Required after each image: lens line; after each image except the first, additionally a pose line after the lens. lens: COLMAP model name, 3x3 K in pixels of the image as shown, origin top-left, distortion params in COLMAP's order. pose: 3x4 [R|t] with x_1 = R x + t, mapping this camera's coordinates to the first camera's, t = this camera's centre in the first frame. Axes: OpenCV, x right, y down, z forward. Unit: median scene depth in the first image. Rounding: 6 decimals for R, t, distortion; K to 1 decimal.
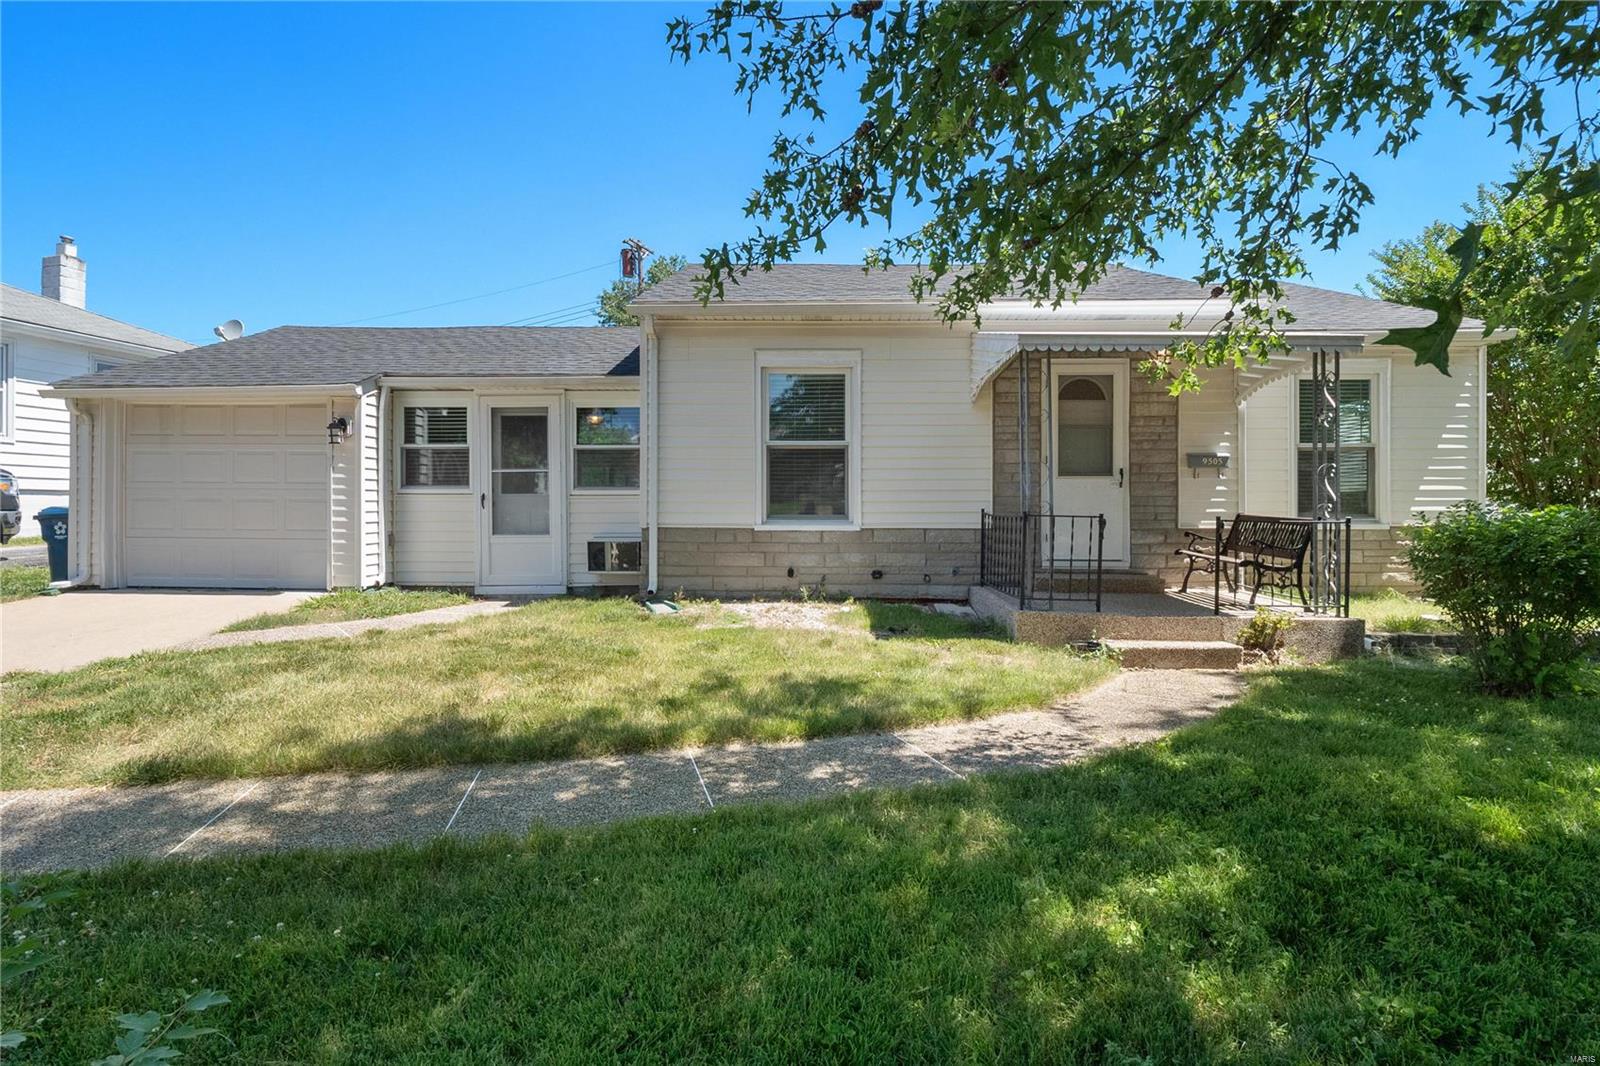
lens RADIAL K [[772.2, 0, 772.5], [0, 772.2, 525.3], [0, 0, 1]] dist [0.000487, -0.001124]
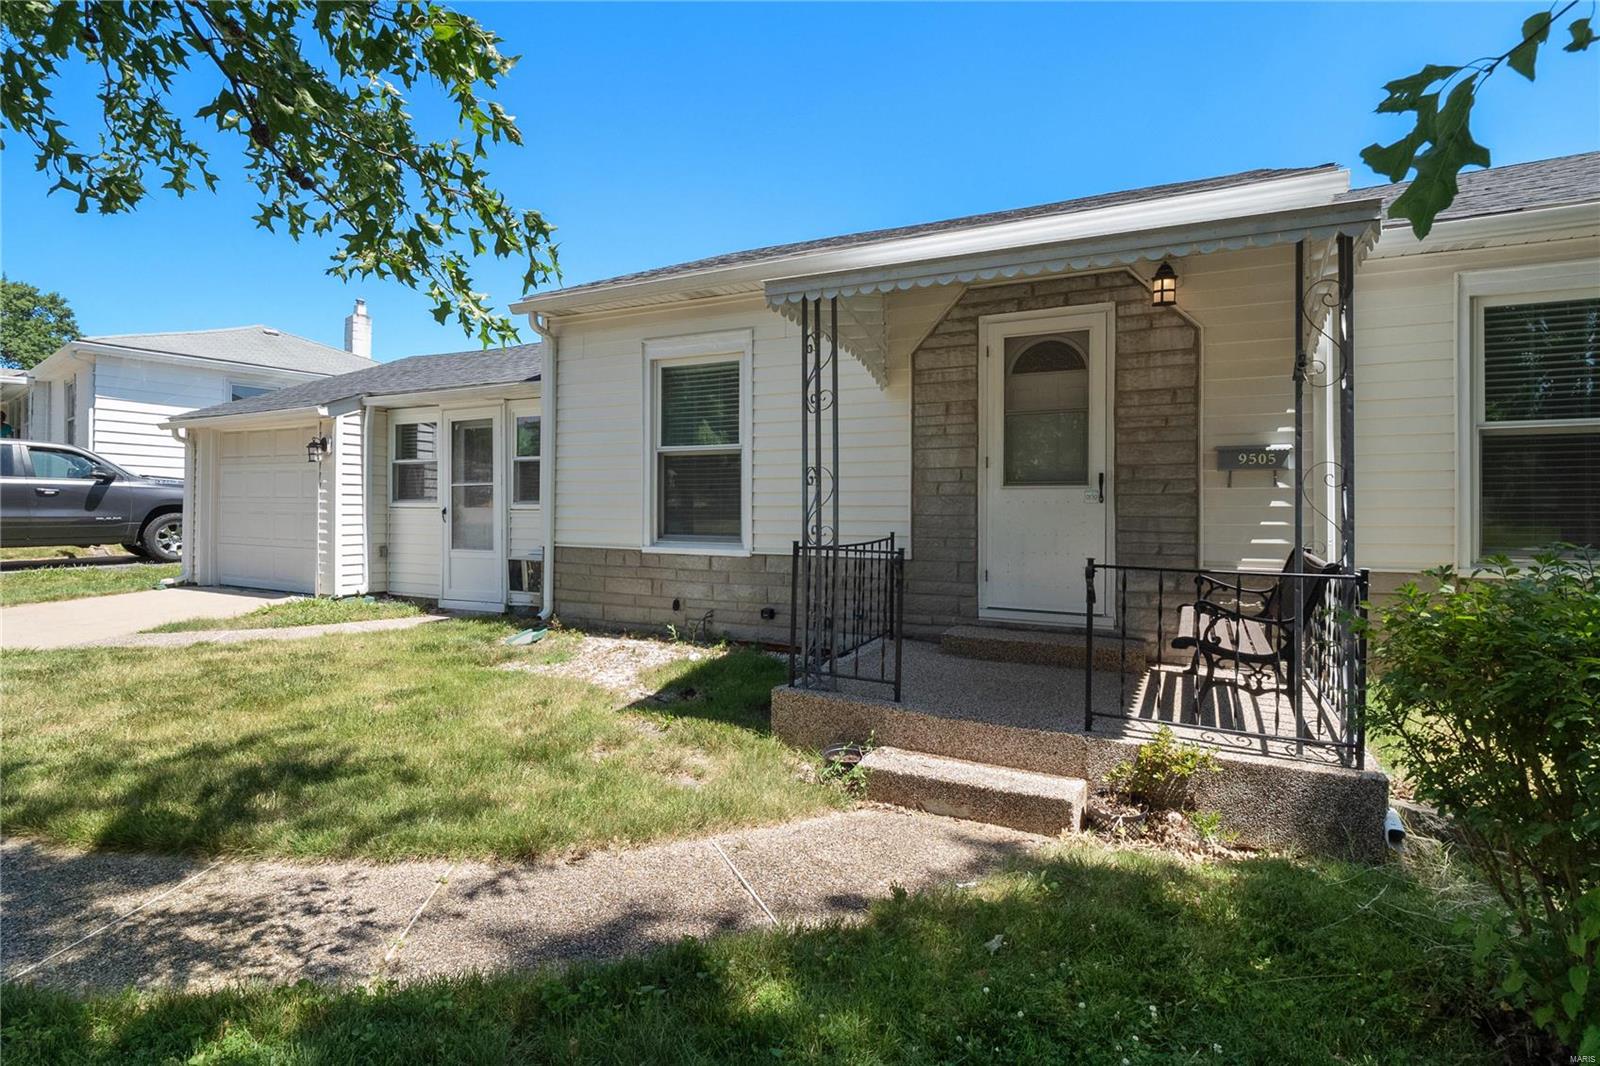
lens RADIAL K [[772.2, 0, 798.8], [0, 772.2, 515.6], [0, 0, 1]] dist [0.000487, -0.001124]
pose [[0.903035, 0.008277, -0.429486, 0.498675], [-0.015669, 0.999784, -0.013677, -0.025322], [0.429280, 0.019081, 0.902970, 0.308696]]
